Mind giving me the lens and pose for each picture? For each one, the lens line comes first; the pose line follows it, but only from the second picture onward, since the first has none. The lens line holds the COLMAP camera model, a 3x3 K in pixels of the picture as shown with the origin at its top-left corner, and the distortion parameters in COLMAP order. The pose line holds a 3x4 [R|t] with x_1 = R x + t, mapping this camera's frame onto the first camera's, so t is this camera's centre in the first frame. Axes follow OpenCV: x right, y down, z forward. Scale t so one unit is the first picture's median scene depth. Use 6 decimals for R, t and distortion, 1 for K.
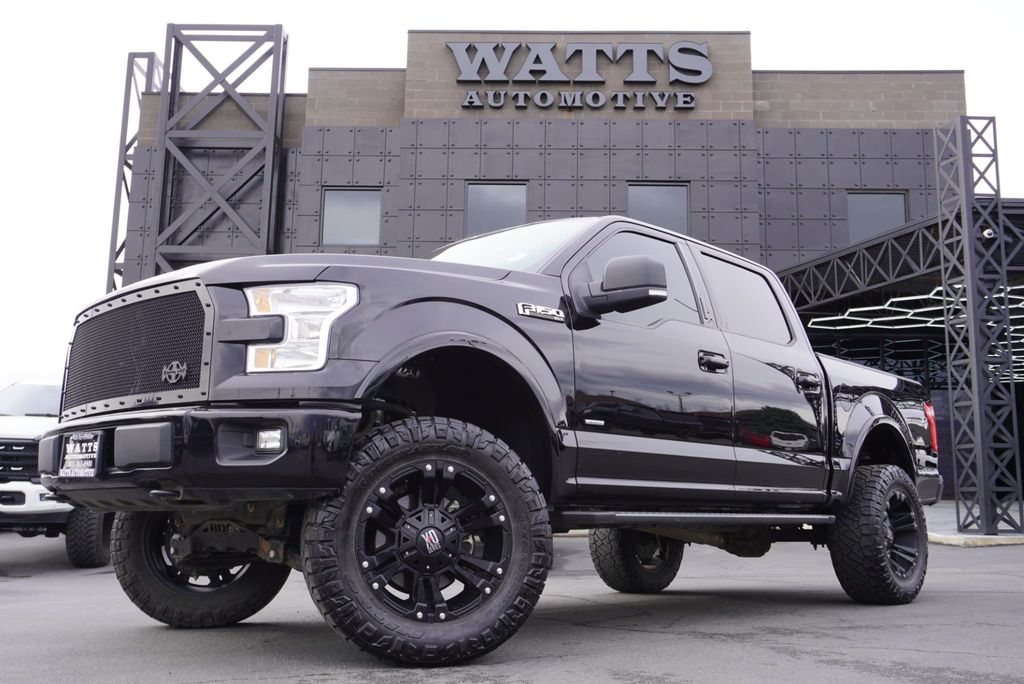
lens RADIAL K [[997.3, 0, 512.0], [0, 997.3, 342.0], [0, 0, 1]] dist [-0.018189, -0.001349]
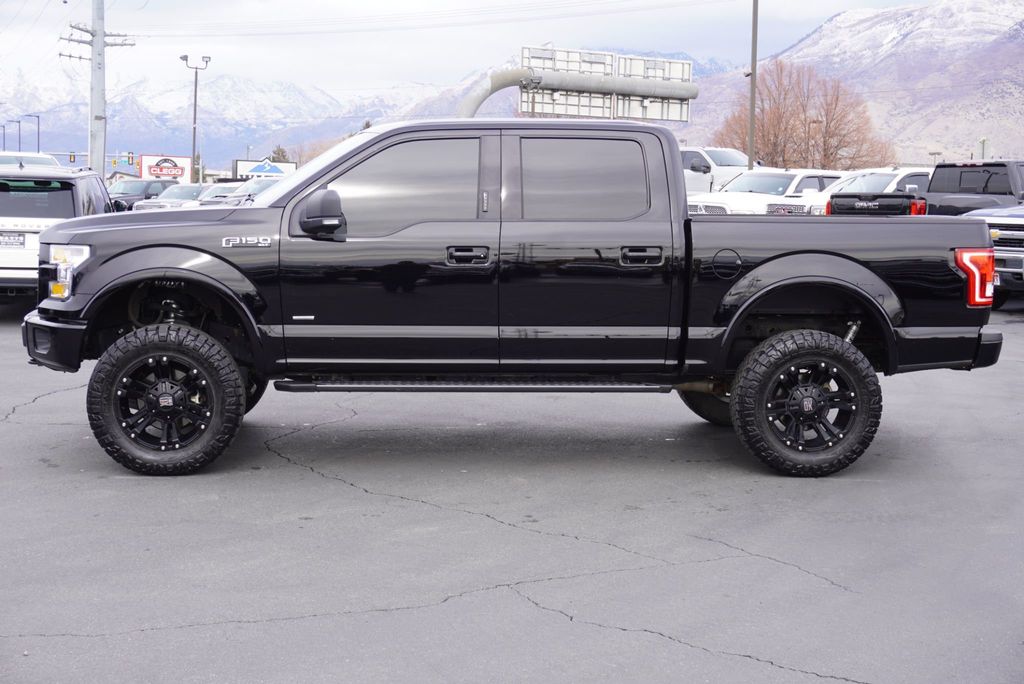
lens RADIAL K [[1528.2, 0, 512.0], [0, 1528.2, 342.0], [0, 0, 1]] dist [0.014477, 0.031328]
pose [[0.744089, 0.074224, -0.663944, 1.893687], [0.107337, 0.967616, 0.228467, -0.374597], [0.659401, -0.241266, 0.712026, -0.334281]]
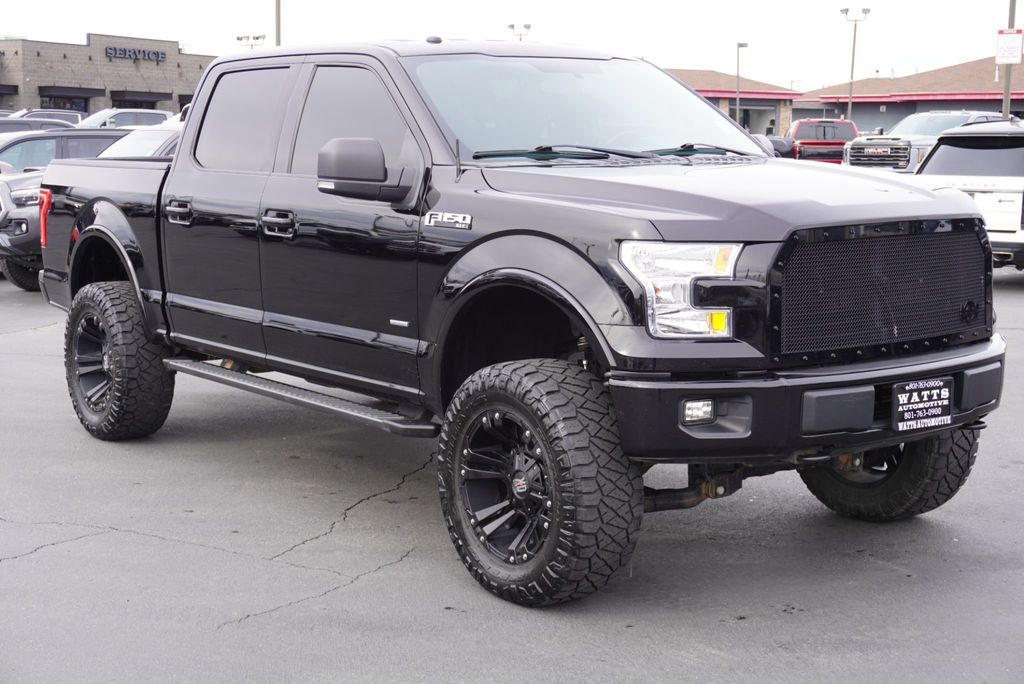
lens RADIAL K [[1508.0, 0, 512.0], [0, 1508.0, 342.0], [0, 0, 1]] dist [-0.009241, 0.011602]
pose [[0.172484, -0.140264, 0.974975, -1.834757], [-0.169276, 0.970863, 0.169619, -0.116356], [-0.970358, -0.194296, 0.143715, 1.152682]]
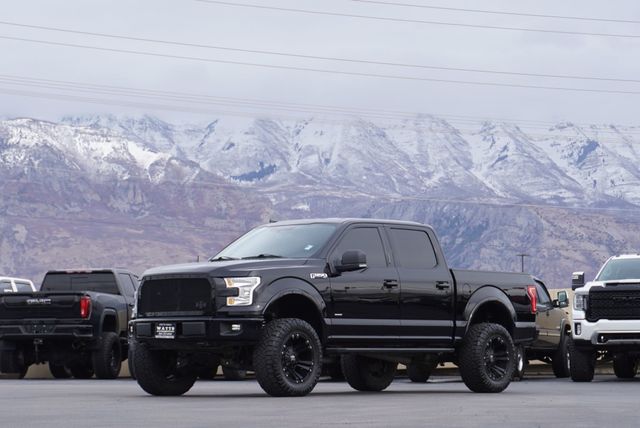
lens RADIAL K [[1926.4, 0, 320.0], [0, 1926.4, 214.0], [0, 0, 1]] dist [0.063444, 0.706117]
pose [[0.998898, -0.001968, 0.046891, -0.234120], [-0.003021, 0.994352, 0.106089, -0.830811], [-0.046835, -0.106114, 0.993250, -4.623814]]
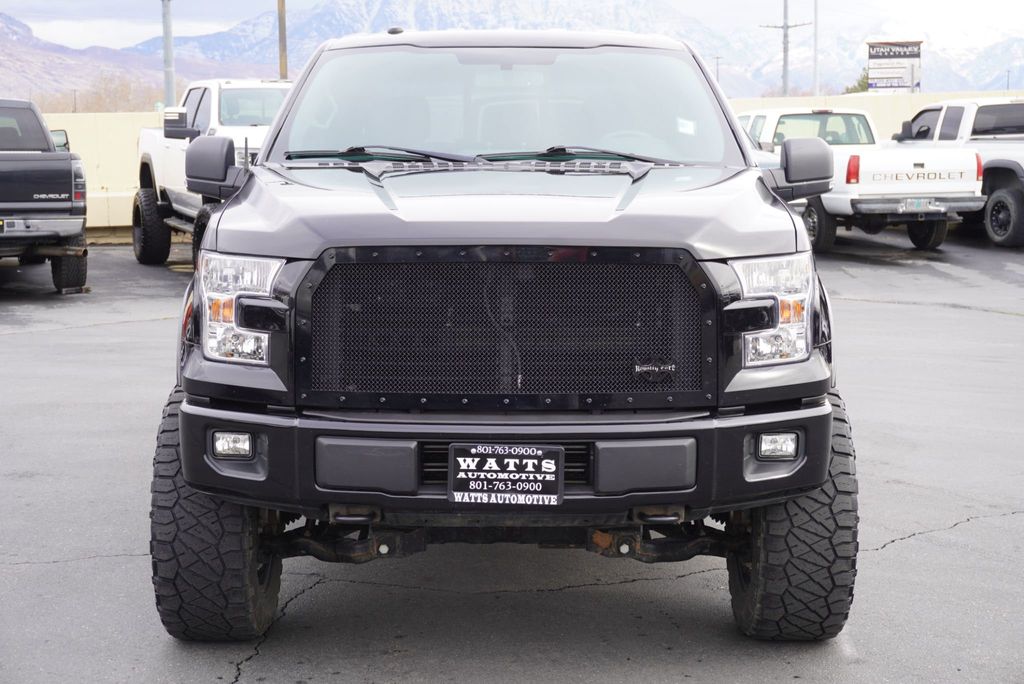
lens RADIAL K [[1704.8, 0, 512.0], [0, 1704.8, 342.0], [0, 0, 1]] dist [-0.009114, 0.004127]
pose [[0.726399, -0.084018, 0.682118, -1.266414], [-0.124390, 0.960036, 0.250715, -0.297854], [-0.675923, -0.266968, 0.686918, 0.134693]]
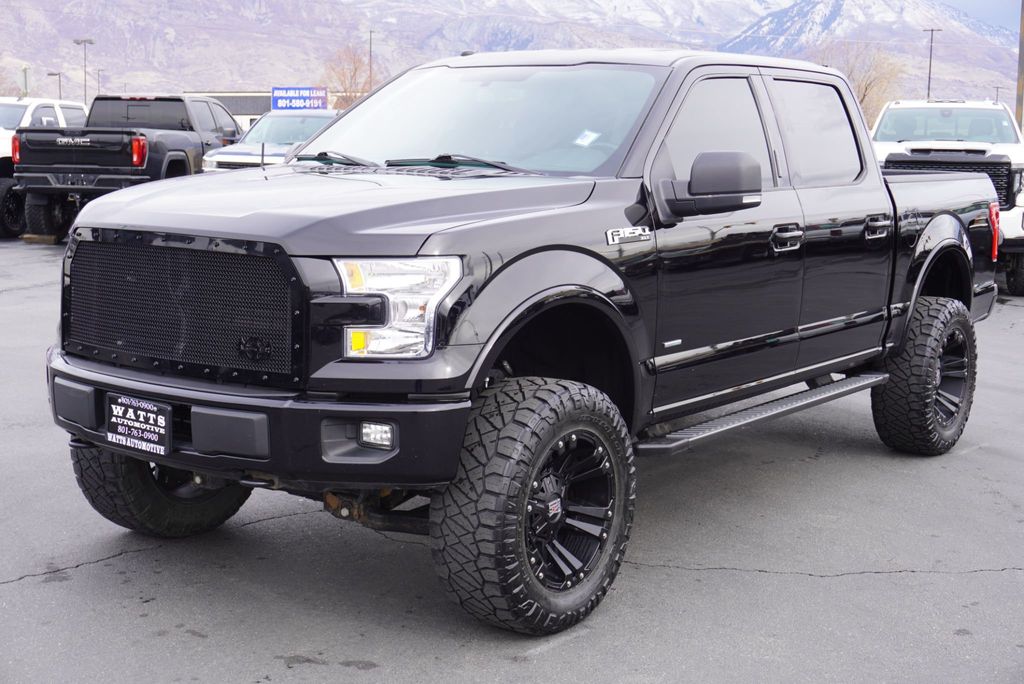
lens RADIAL K [[1428.1, 0, 512.0], [0, 1428.1, 342.0], [0, 0, 1]] dist [0.024217, 0.006601]
pose [[0.992380, -0.000448, 0.123216, -0.250744], [-0.038742, 0.948142, 0.315476, -0.366964], [-0.116967, -0.317846, 0.940900, -0.225904]]
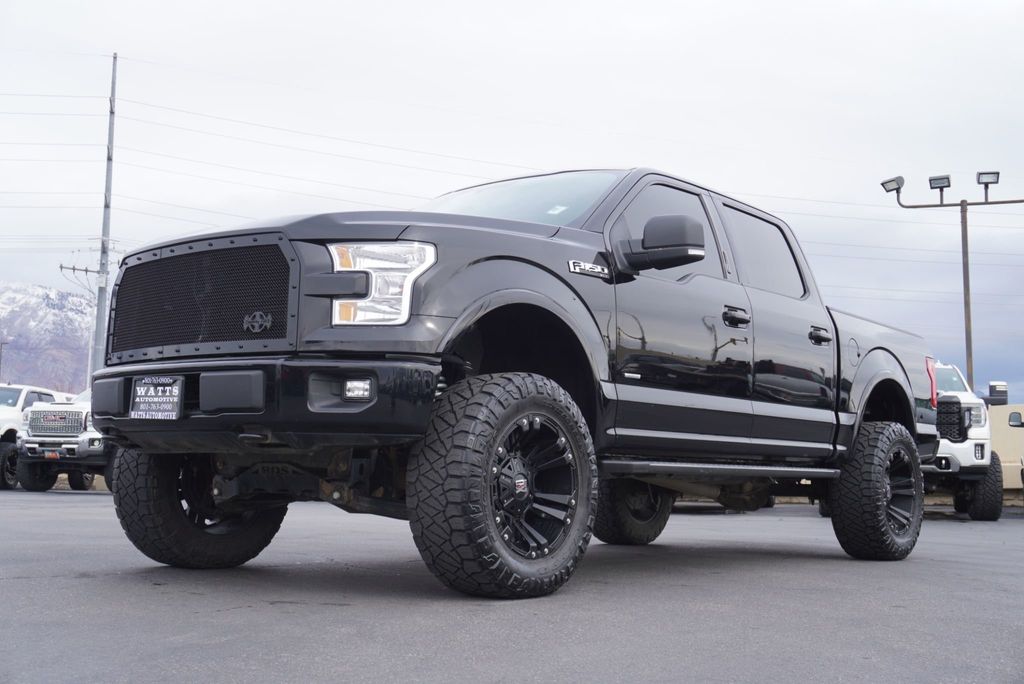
lens RADIAL K [[1193.4, 0, 512.0], [0, 1193.4, 342.0], [0, 0, 1]] dist [0.007273, 0.002824]
pose [[0.996517, 0.026617, 0.079022, -0.160310], [-0.032051, 0.997149, 0.068312, -0.040378], [-0.076978, -0.070607, 0.994530, -0.254349]]
